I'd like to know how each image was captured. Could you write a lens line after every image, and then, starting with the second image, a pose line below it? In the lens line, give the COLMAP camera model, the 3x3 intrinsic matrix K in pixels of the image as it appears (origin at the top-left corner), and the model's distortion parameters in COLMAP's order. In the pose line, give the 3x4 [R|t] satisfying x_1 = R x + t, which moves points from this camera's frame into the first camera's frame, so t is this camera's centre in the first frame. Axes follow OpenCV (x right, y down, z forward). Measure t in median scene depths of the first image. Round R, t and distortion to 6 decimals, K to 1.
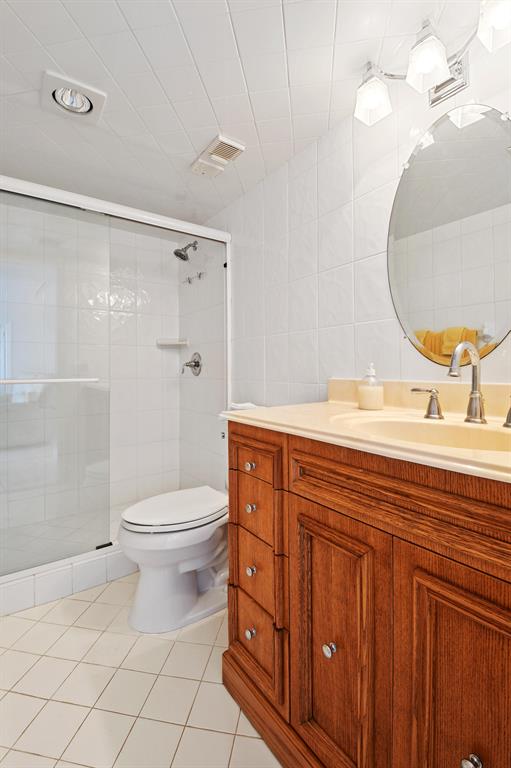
lens RADIAL K [[344.9, 0, 253.9], [0, 344.9, 368.7], [0, 0, 1]] dist [0.038164, -0.027396]
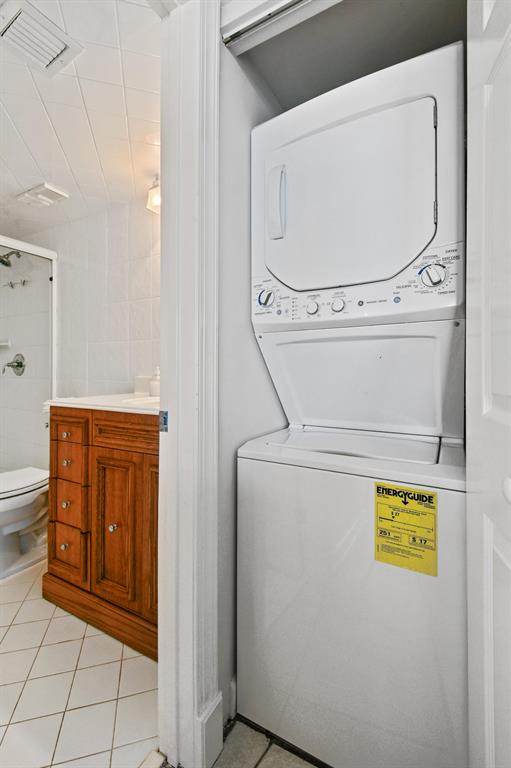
lens RADIAL K [[344.9, 0, 253.9], [0, 344.9, 368.7], [0, 0, 1]] dist [0.038164, -0.027396]
pose [[0.904695, 0.011631, 0.425902, 0.081350], [-0.009686, 0.999930, -0.006732, -0.000215], [-0.425950, 0.001965, 0.904744, -0.728375]]
